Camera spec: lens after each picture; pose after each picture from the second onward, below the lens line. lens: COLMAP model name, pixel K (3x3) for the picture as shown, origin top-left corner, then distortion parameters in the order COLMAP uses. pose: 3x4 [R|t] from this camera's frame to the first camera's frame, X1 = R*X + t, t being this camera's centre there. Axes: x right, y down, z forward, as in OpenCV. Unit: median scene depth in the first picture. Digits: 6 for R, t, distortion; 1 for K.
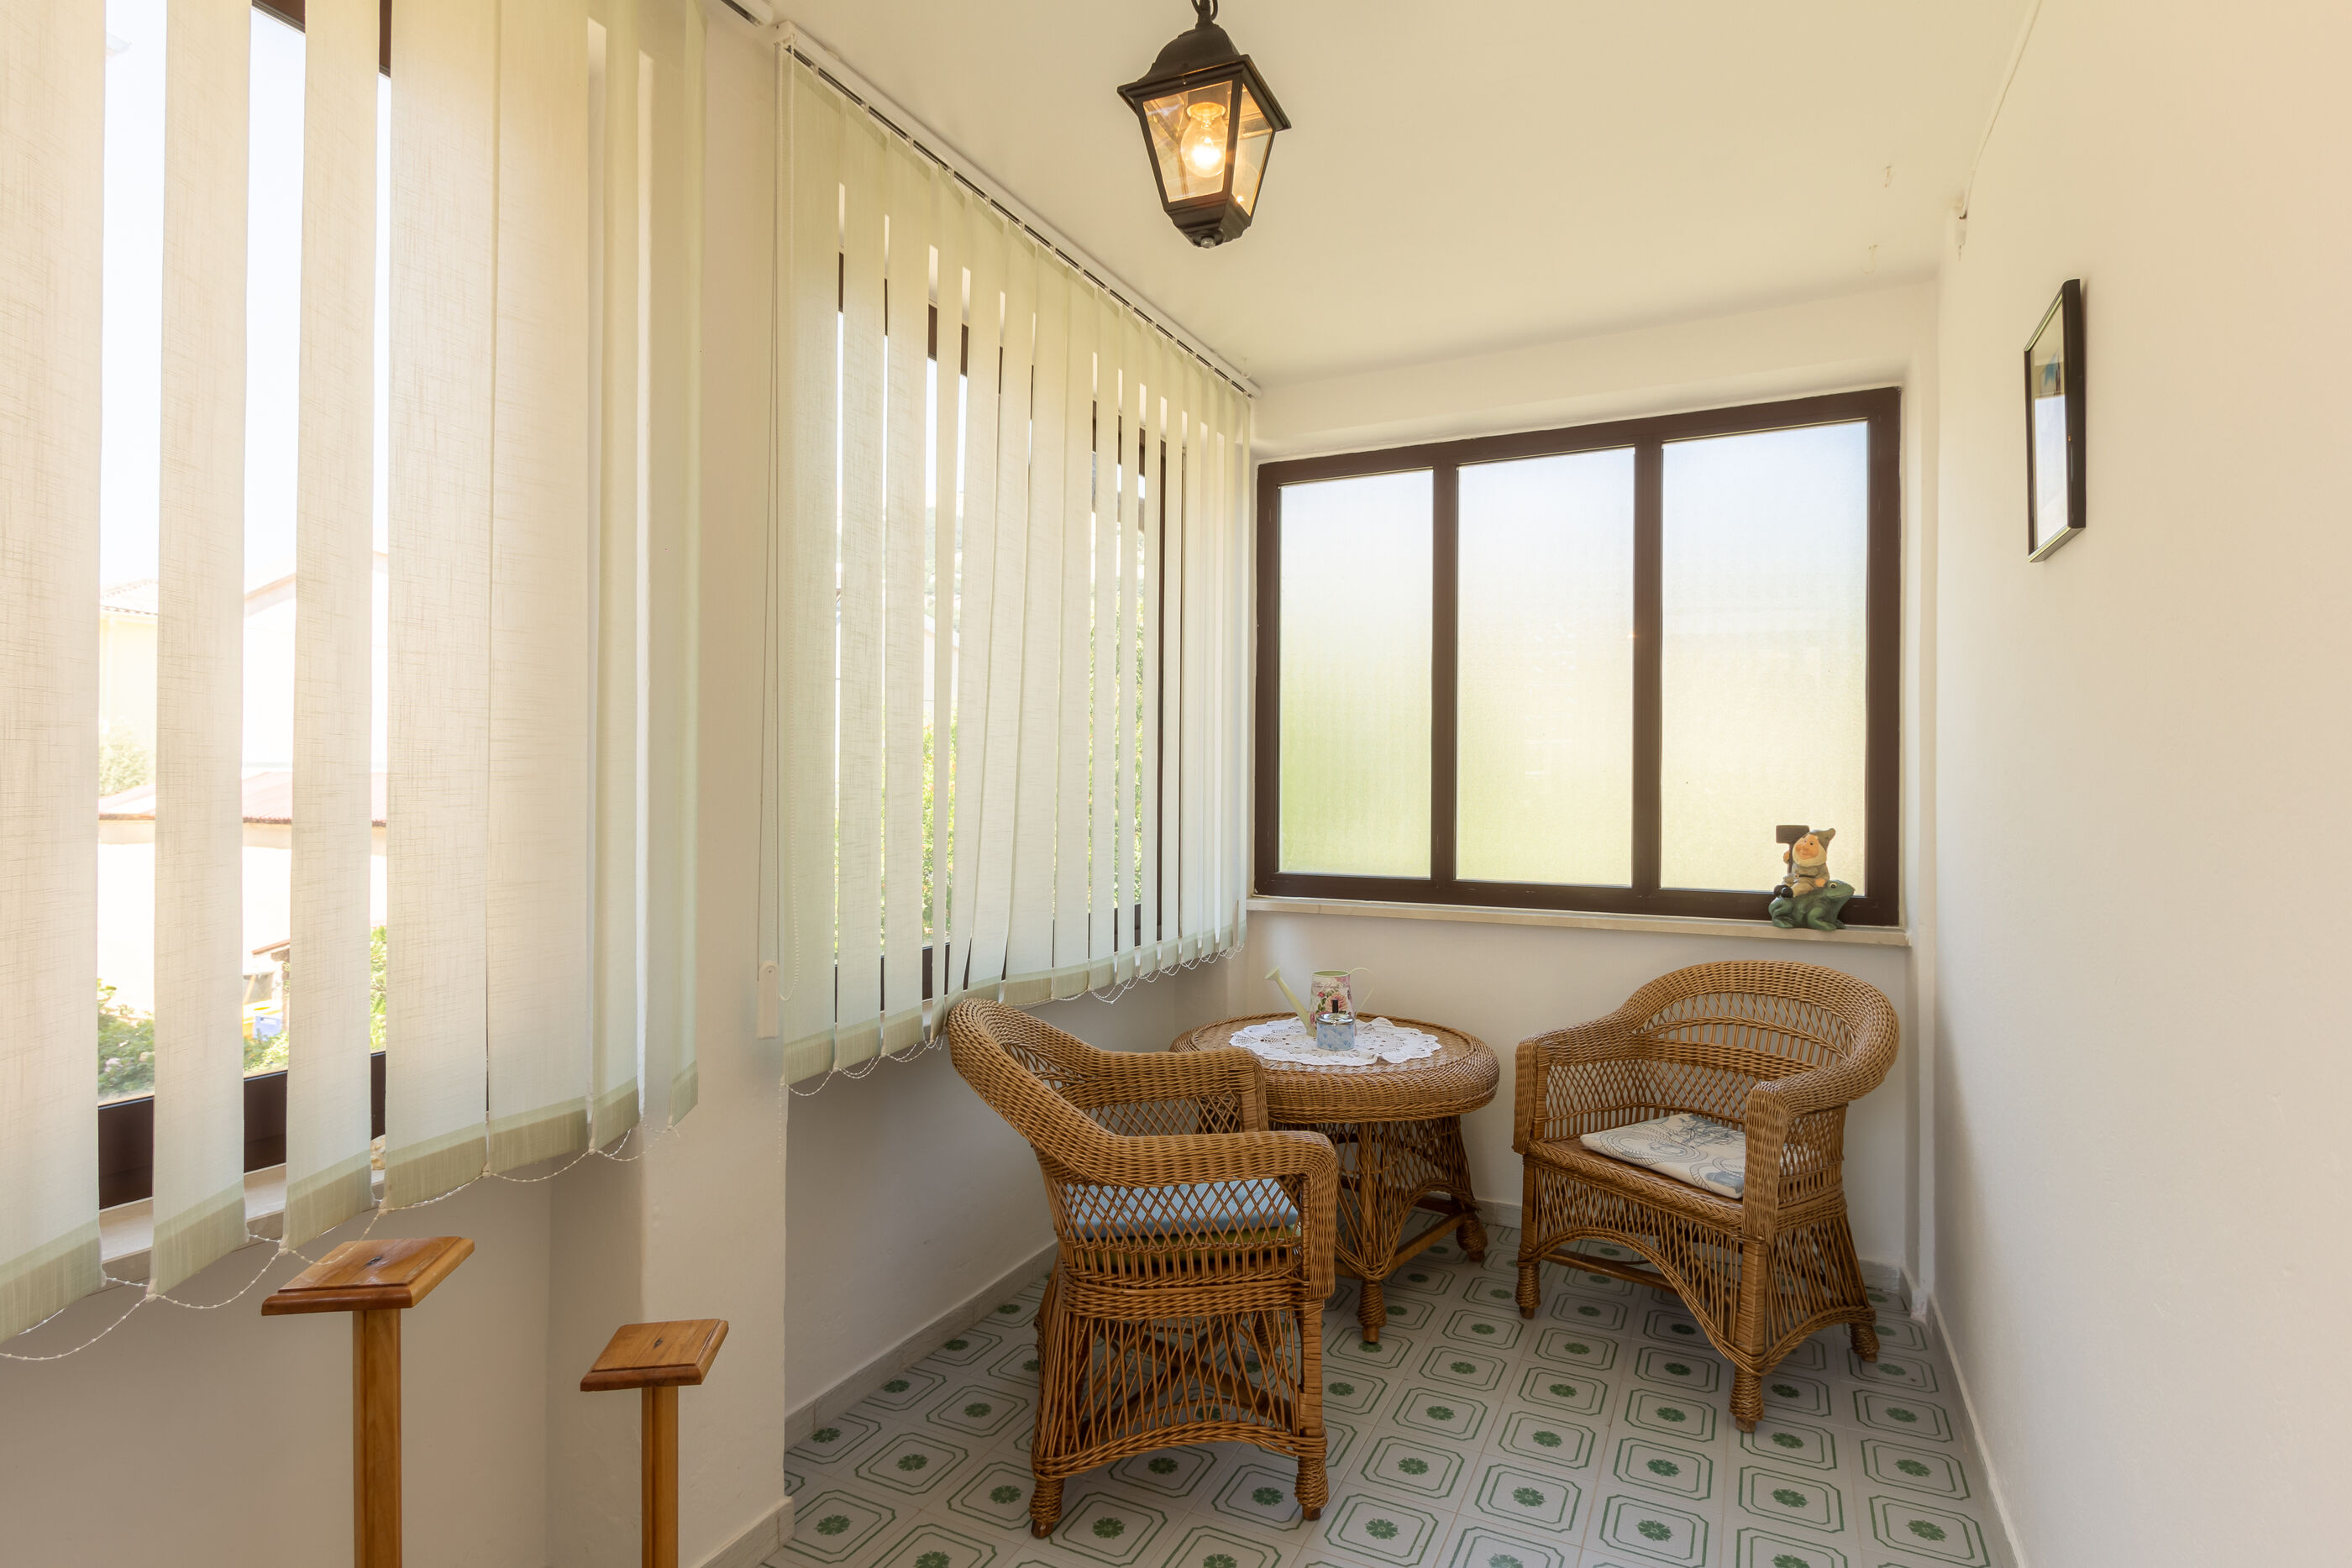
lens RADIAL K [[1199.8, 0, 1167.2], [0, 1199.8, 776.4], [0, 0, 1]] dist [0.002764, -0.000145]
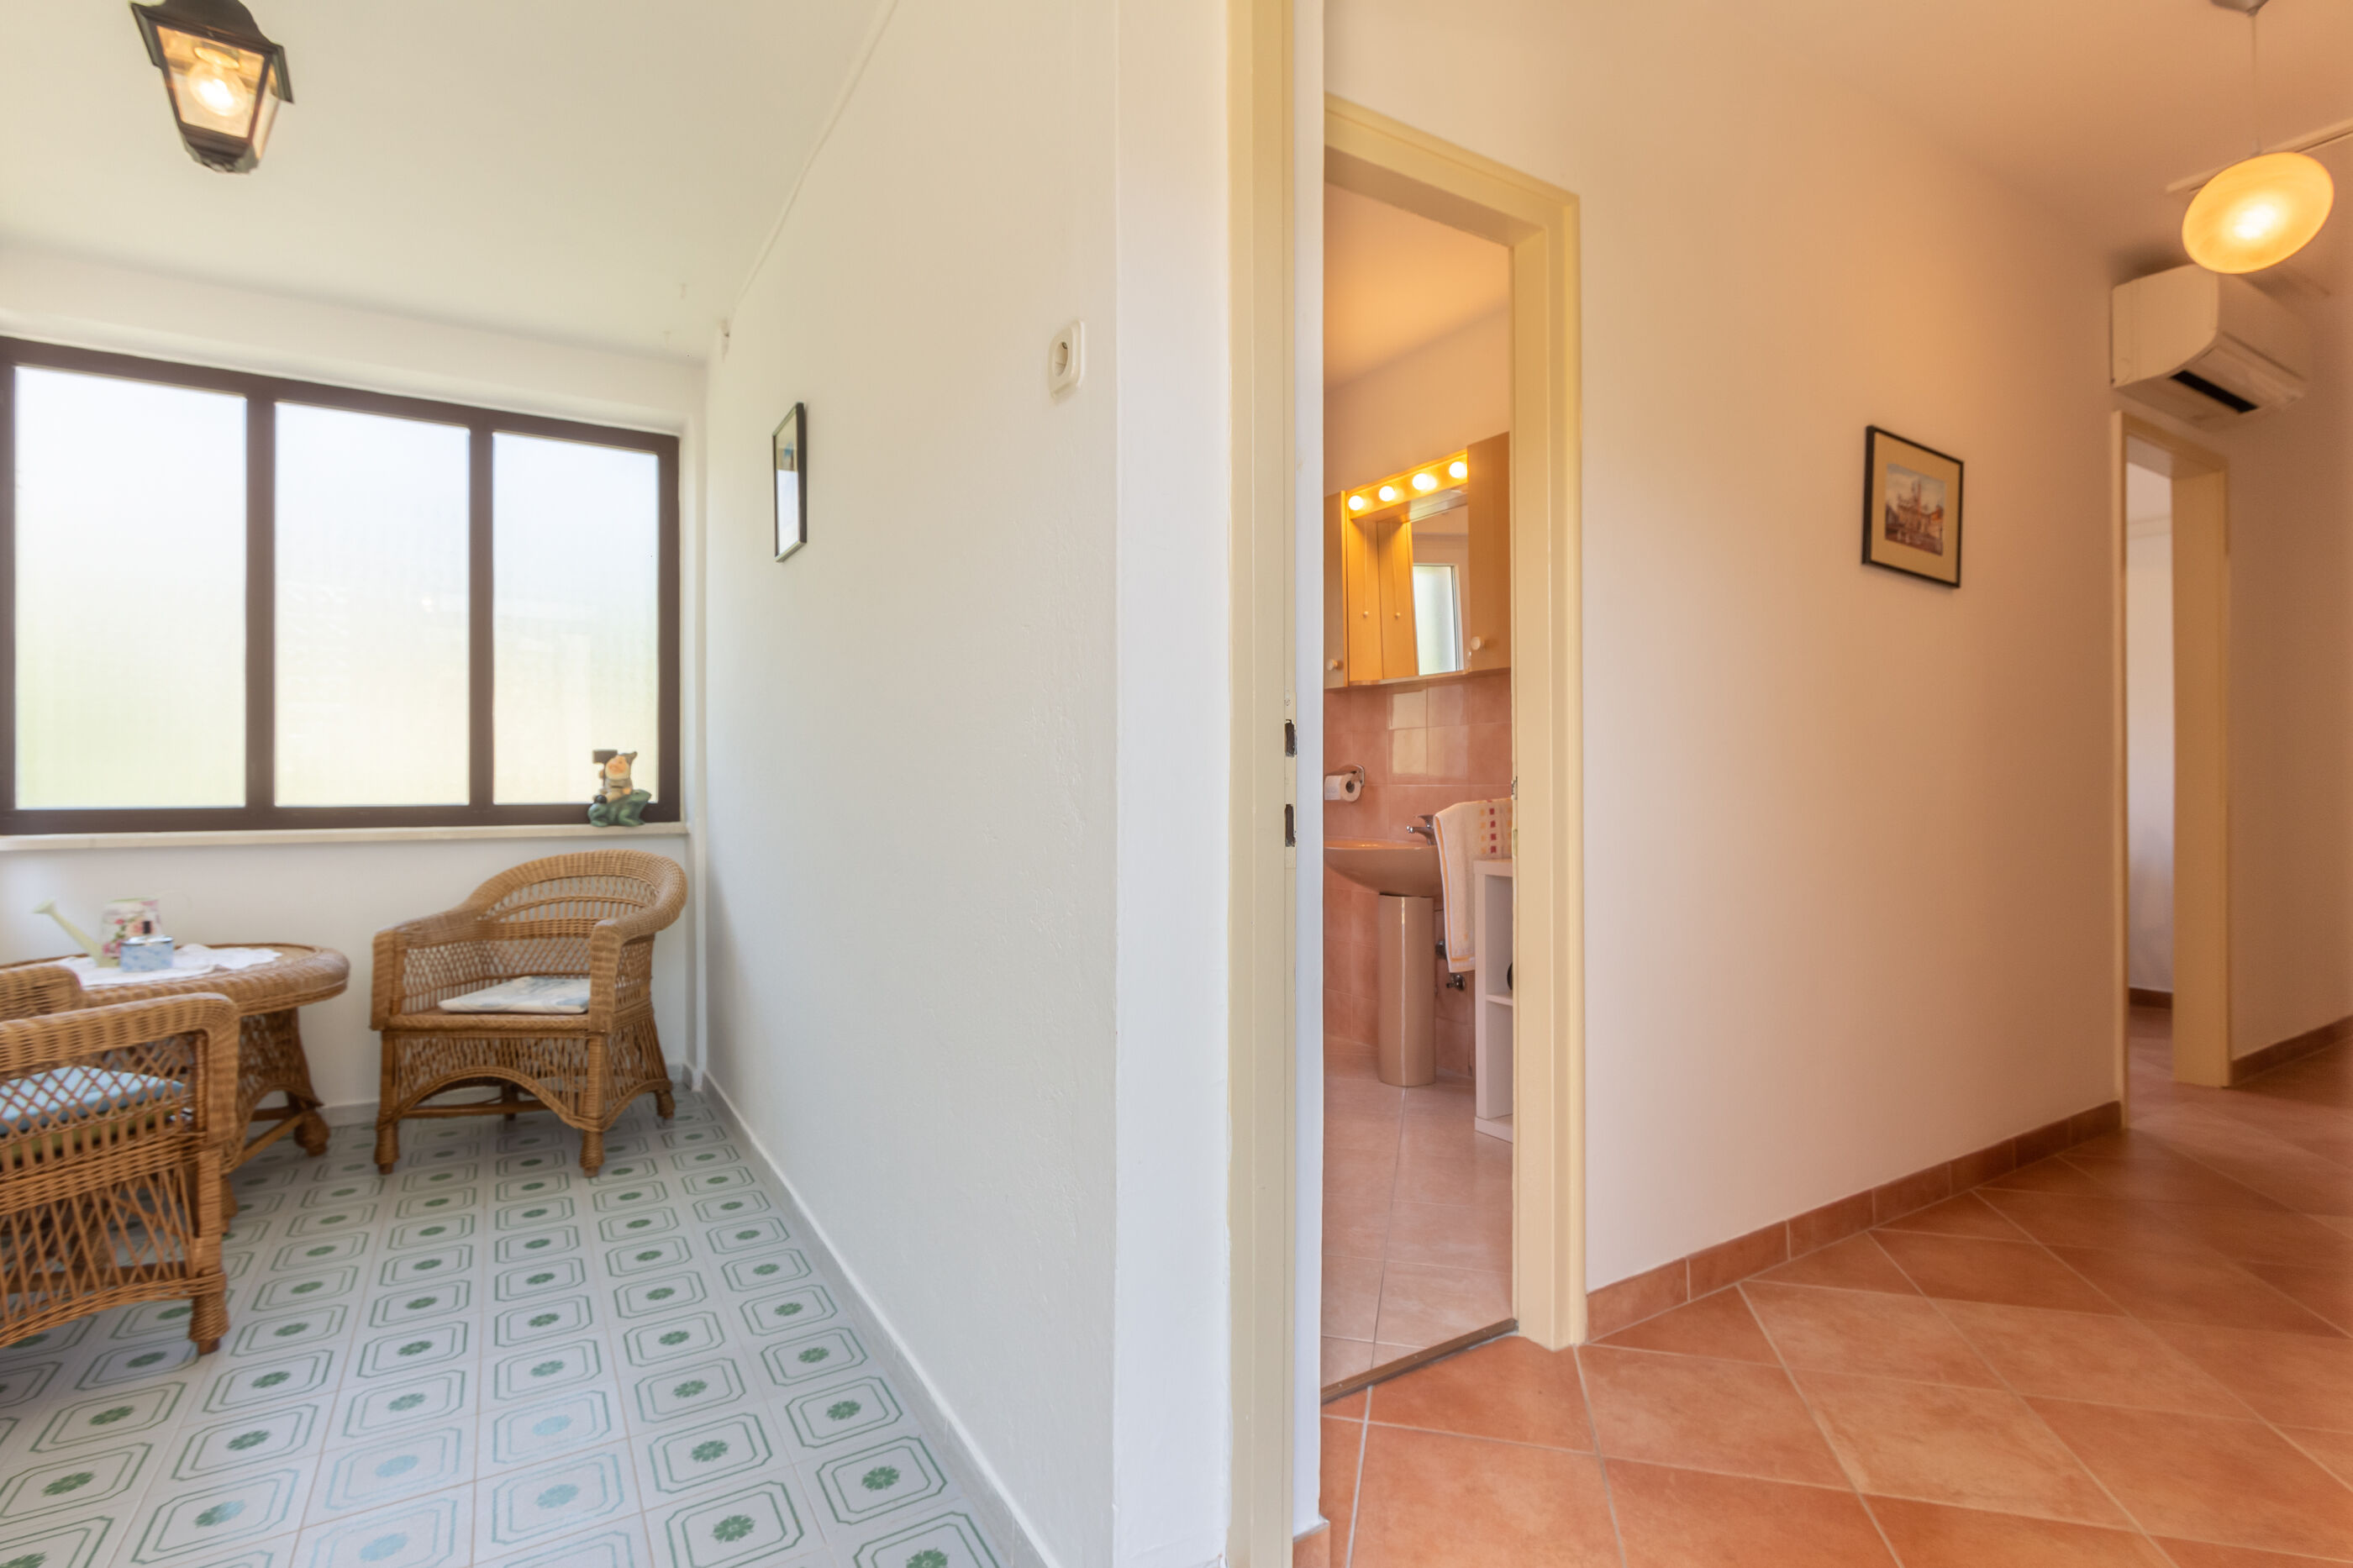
lens RADIAL K [[1094.9, 0, 1176.5], [0, 1094.9, 784.0], [0, 0, 1]] dist [0.000859, -0.000426]
pose [[0.530654, -0.008570, 0.847545, -0.174162], [0.001373, 0.999956, 0.009252, 0.072422], [-0.847587, -0.003745, 0.530643, -0.176765]]
